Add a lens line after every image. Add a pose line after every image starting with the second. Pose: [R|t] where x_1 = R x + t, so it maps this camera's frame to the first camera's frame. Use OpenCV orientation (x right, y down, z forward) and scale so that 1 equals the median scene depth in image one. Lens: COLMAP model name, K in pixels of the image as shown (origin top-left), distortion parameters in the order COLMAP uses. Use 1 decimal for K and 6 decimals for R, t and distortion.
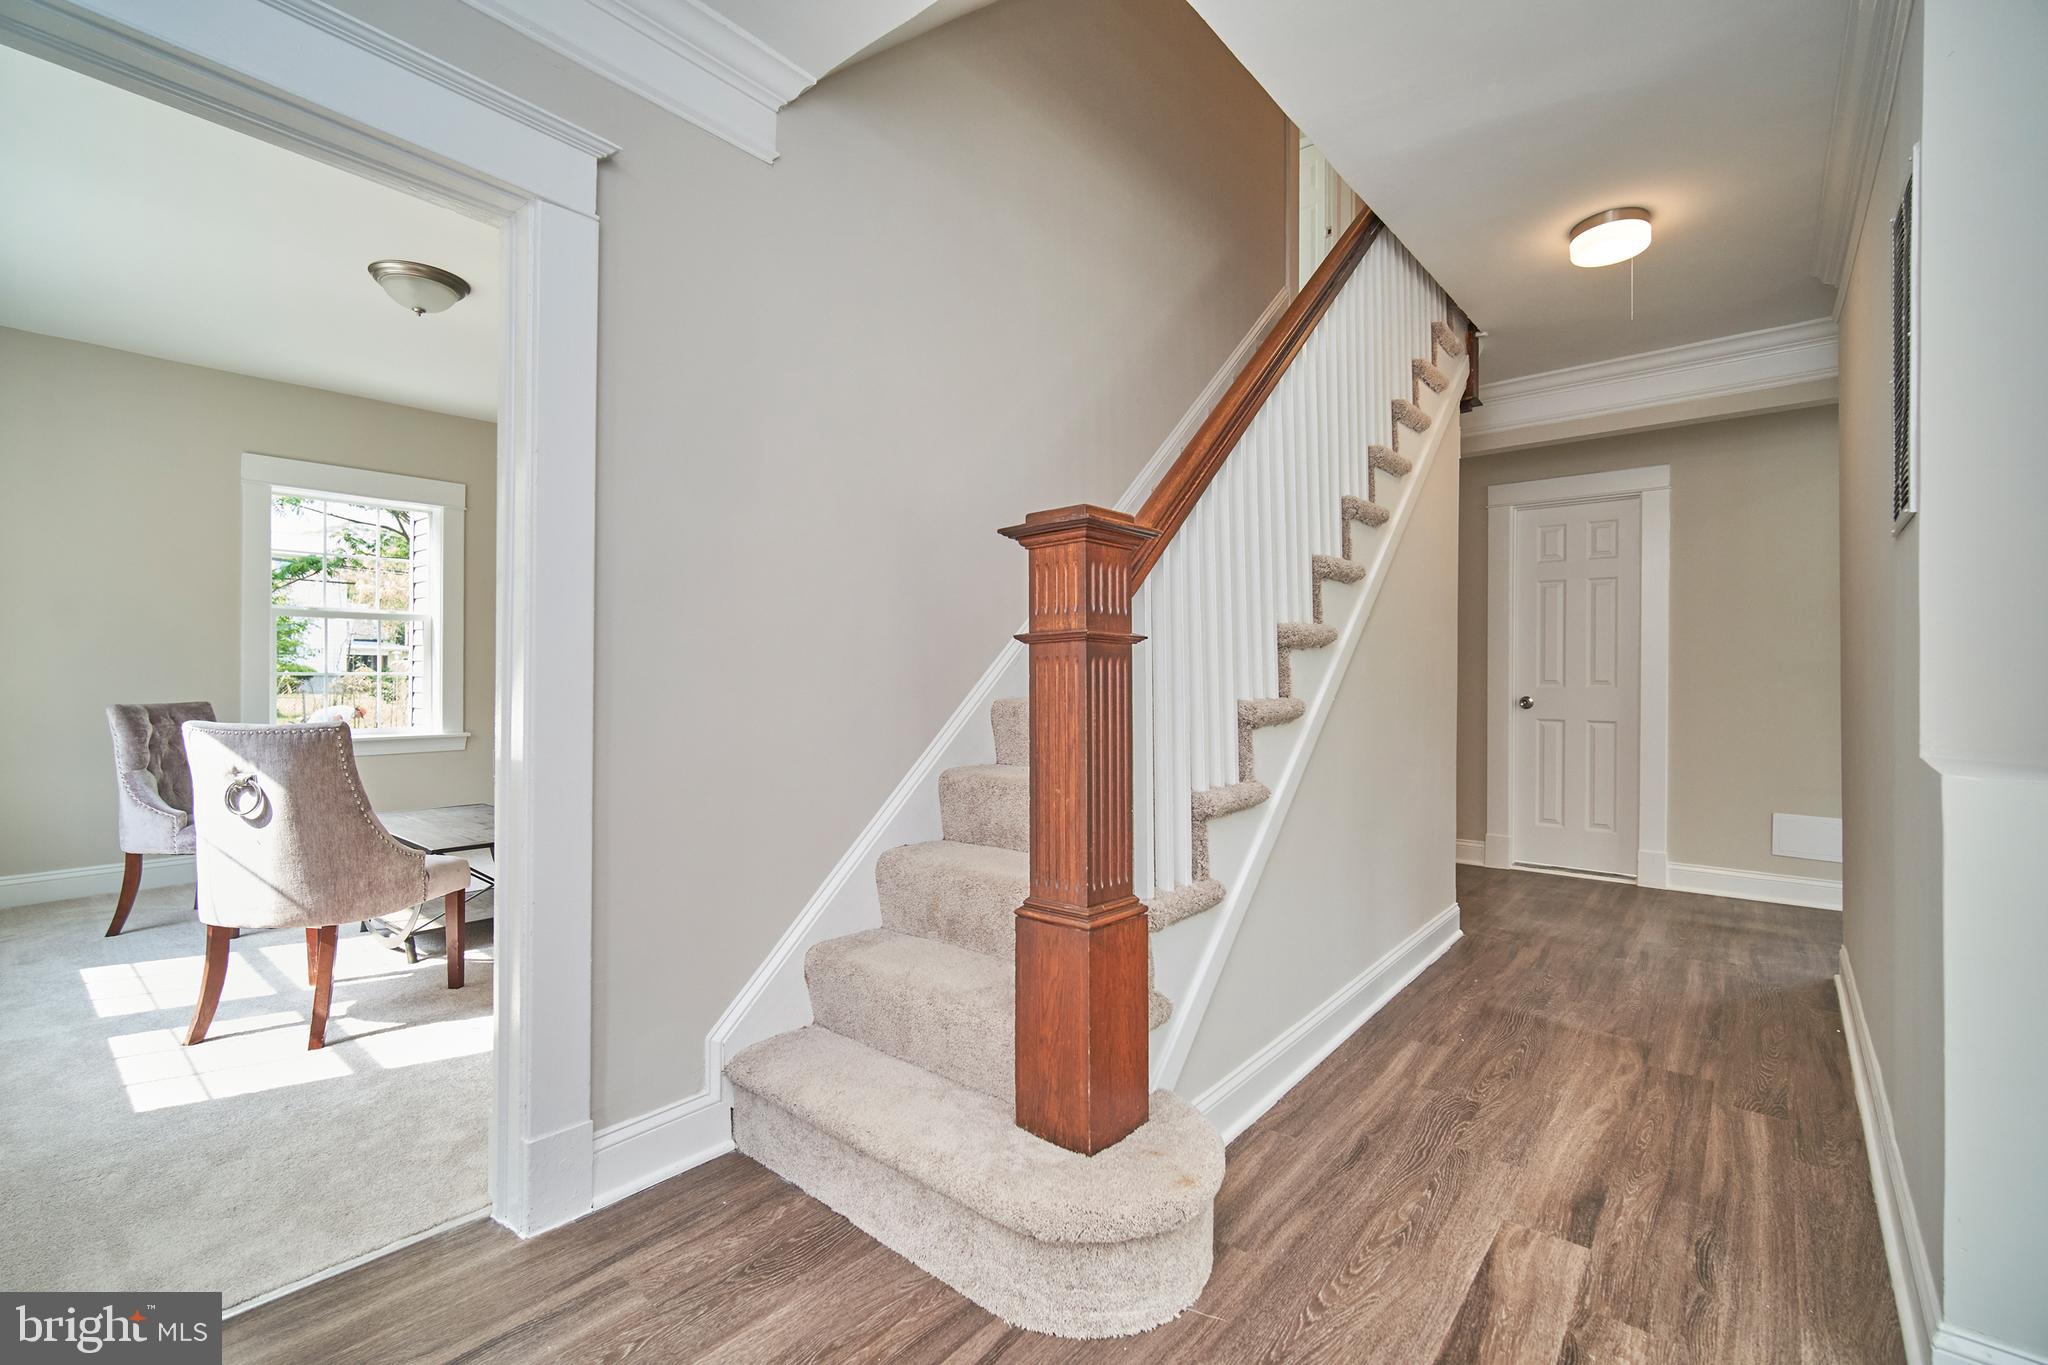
lens RADIAL K [[897.1, 0, 1011.1], [0, 897.1, 653.1], [0, 0, 1]] dist [-0.003228, 0.000682]
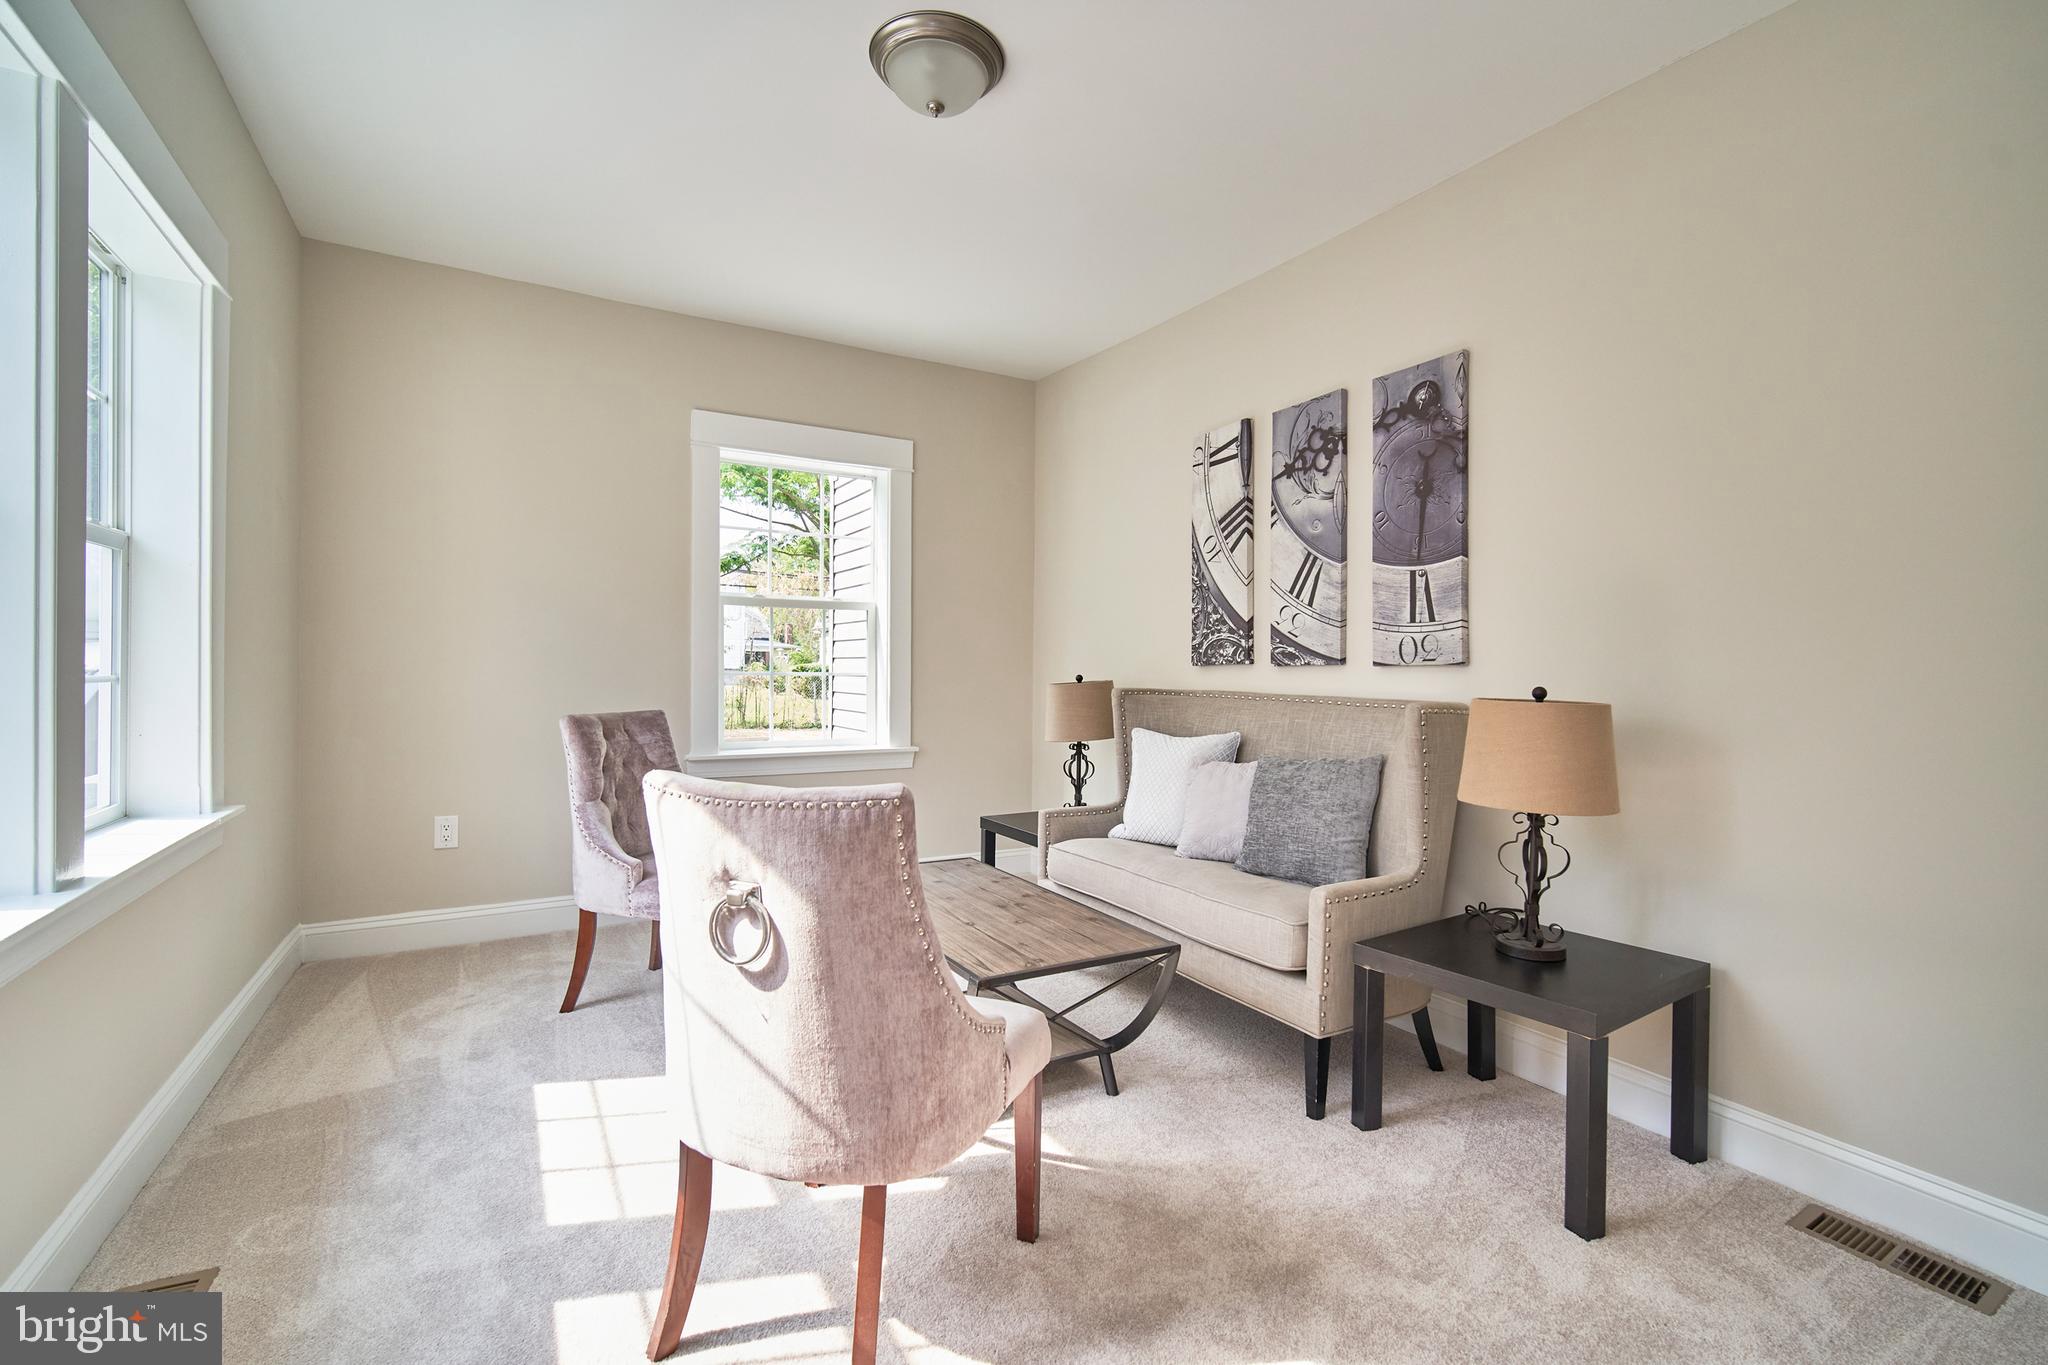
lens RADIAL K [[897.1, 0, 1011.1], [0, 897.1, 653.1], [0, 0, 1]] dist [-0.003228, 0.000682]
pose [[0.940857, -0.000567, -0.338803, -0.378386], [0.002110, 0.999989, 0.004186, 0.000599], [0.338797, -0.004653, 0.940848, 0.401333]]
